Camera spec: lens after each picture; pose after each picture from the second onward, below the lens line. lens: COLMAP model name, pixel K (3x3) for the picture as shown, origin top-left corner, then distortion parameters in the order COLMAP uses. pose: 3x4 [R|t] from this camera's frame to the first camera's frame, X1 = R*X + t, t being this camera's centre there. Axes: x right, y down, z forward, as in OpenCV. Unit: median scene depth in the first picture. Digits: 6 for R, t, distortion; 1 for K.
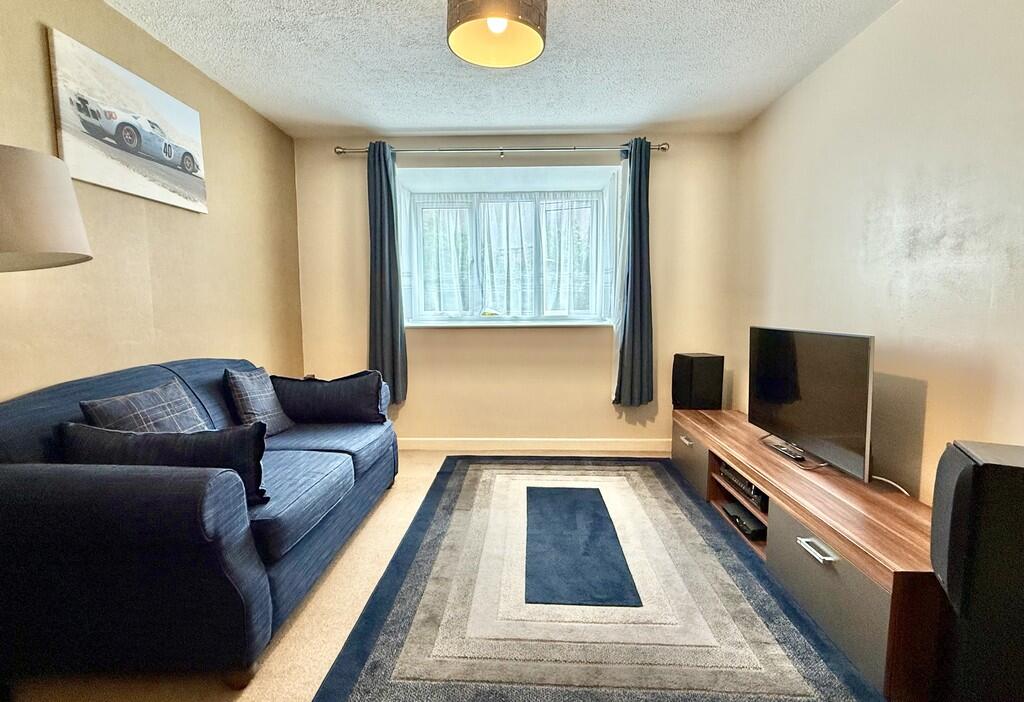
lens RADIAL K [[476.8, 0, 512.0], [0, 476.8, 351.0], [0, 0, 1]] dist [0.000047, -0.000876]
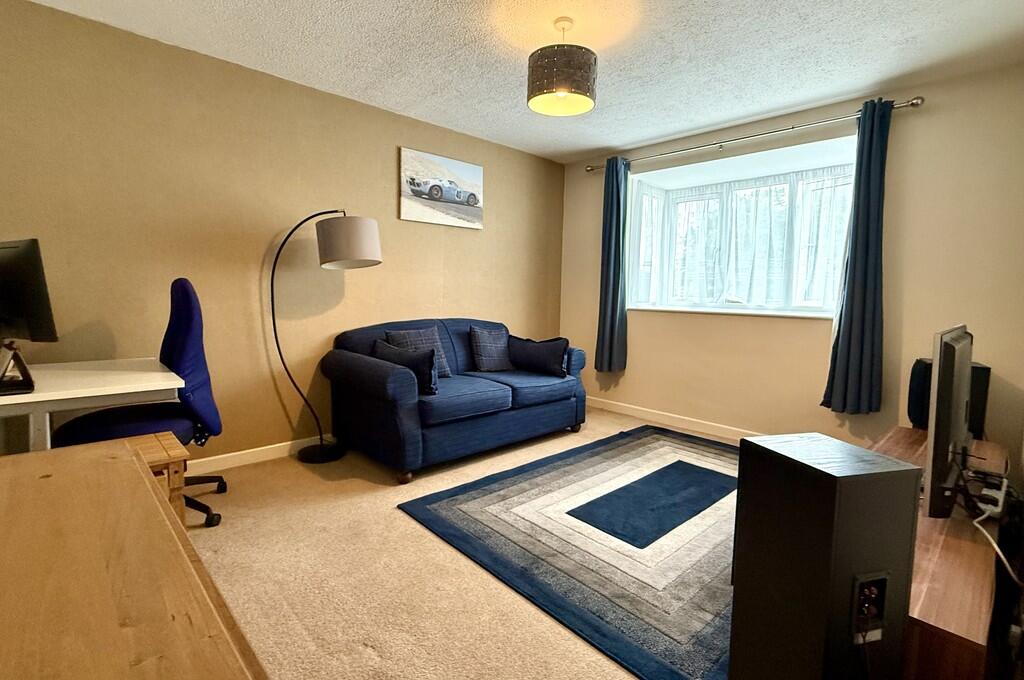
lens RADIAL K [[478.7, 0, 512.0], [0, 478.7, 327.7], [0, 0, 1]] dist [0.000193, -0.000029]
pose [[0.709996, 0.075331, -0.700165, 0.568738], [-0.092175, 0.995649, 0.013653, 0.009115], [0.698148, 0.054844, 0.713850, -0.055012]]
